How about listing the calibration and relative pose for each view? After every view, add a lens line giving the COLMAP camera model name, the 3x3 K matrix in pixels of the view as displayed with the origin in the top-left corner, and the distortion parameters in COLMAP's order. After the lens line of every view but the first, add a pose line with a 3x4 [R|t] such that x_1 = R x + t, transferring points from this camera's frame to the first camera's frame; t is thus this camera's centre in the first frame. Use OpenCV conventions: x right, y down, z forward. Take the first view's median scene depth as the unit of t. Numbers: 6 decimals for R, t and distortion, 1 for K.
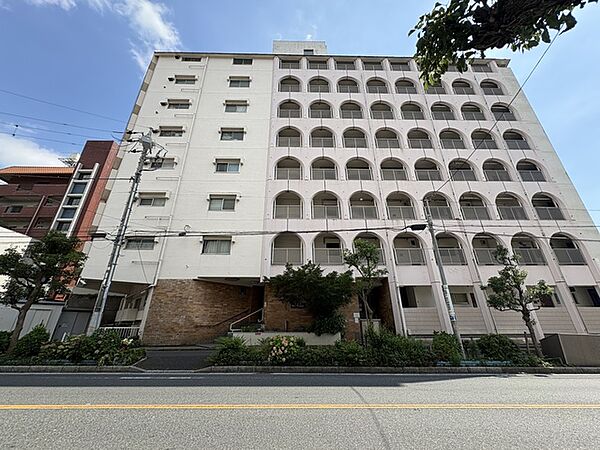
lens RADIAL K [[236.4, 0, 300.0], [0, 236.4, 225.0], [0, 0, 1]] dist [-0.000568, -0.000042]
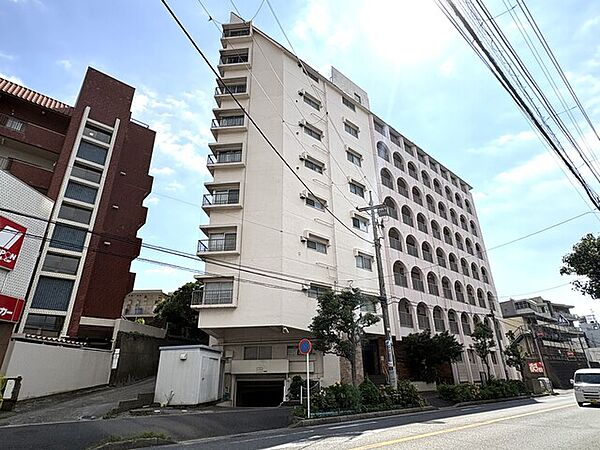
lens RADIAL K [[346.5, 0, 300.0], [0, 346.5, 225.0], [0, 0, 1]] dist [-0.023236, -0.000115]
pose [[0.757115, 0.258653, 0.599896, -1.539820], [-0.240347, 0.964160, -0.112374, -0.007183], [-0.607462, -0.059103, 0.792147, -0.045696]]
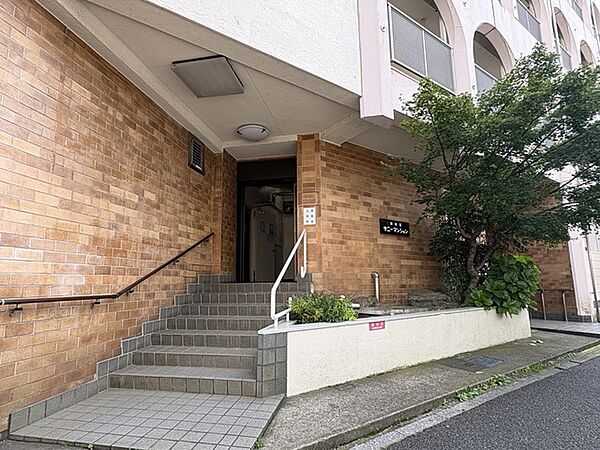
lens RADIAL K [[346.5, 0, 300.0], [0, 346.5, 225.0], [0, 0, 1]] dist [-0.023236, -0.000115]
pose [[0.814013, 0.089503, 0.573909, -0.357567], [-0.219893, 0.962002, 0.161861, 0.268829], [-0.537614, -0.257956, 0.802764, 0.649914]]
